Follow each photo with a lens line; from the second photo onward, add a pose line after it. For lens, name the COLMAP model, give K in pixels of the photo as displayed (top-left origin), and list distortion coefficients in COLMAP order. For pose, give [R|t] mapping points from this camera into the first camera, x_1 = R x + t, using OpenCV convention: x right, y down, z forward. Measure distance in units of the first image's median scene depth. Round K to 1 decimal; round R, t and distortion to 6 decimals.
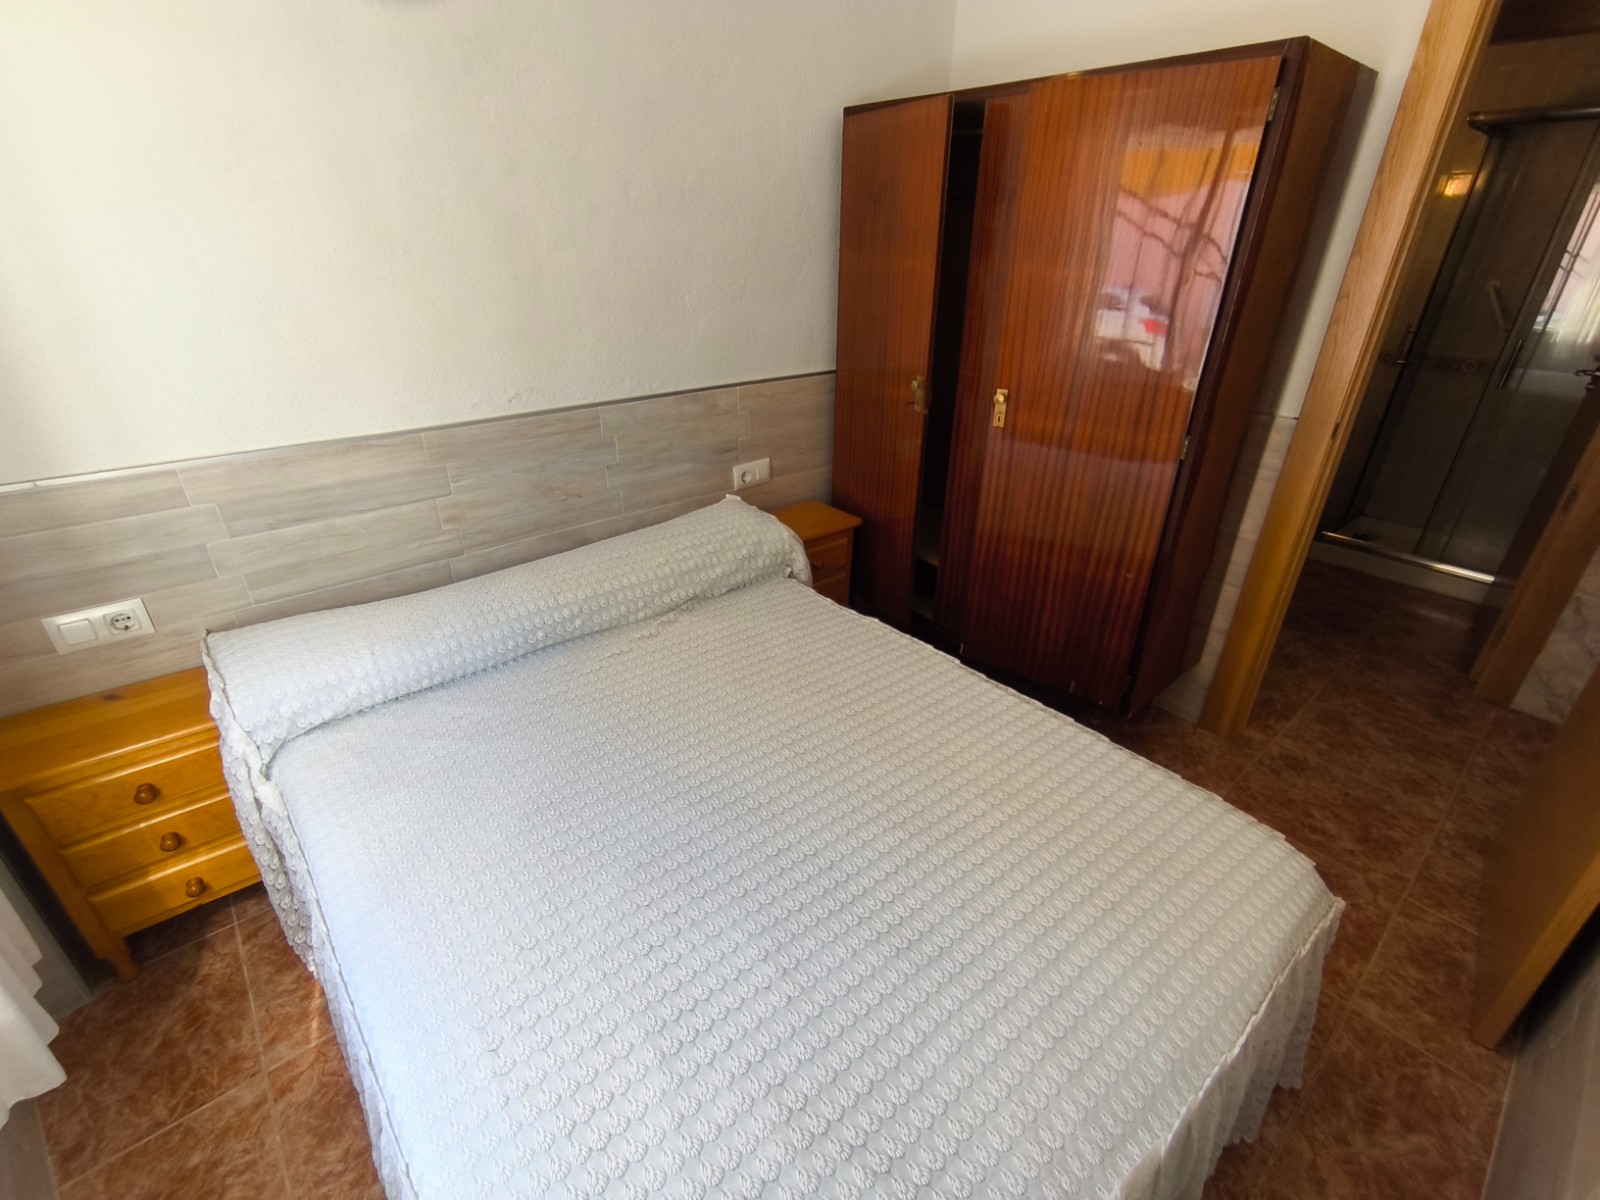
lens RADIAL K [[726.3, 0, 809.0], [0, 726.3, 604.4], [0, 0, 1]] dist [-0.014249, 0.001558]
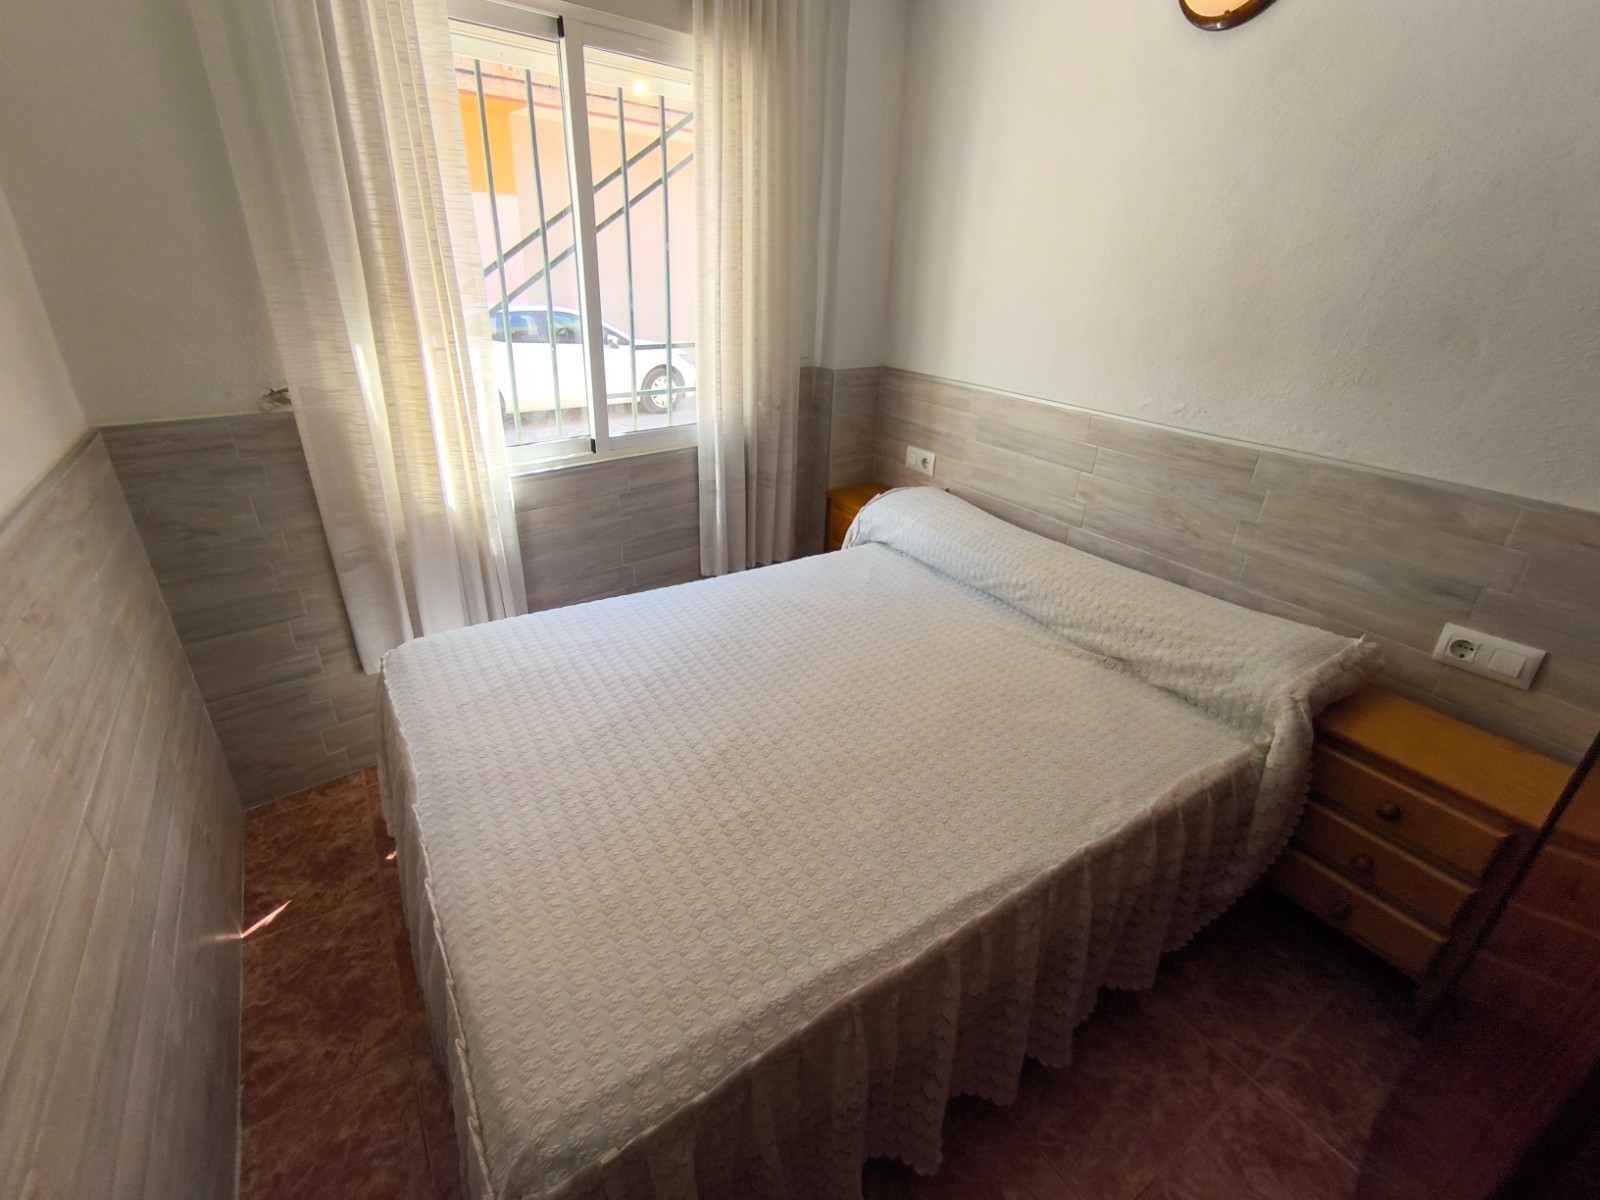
lens RADIAL K [[726.3, 0, 793.8], [0, 726.3, 605.7], [0, 0, 1]] dist [-0.014249, 0.001558]
pose [[-0.137070, 0.415376, -0.899263, 0.673960], [-0.480021, 0.766262, 0.427109, -0.250730], [0.866482, 0.490209, 0.094357, 0.576861]]
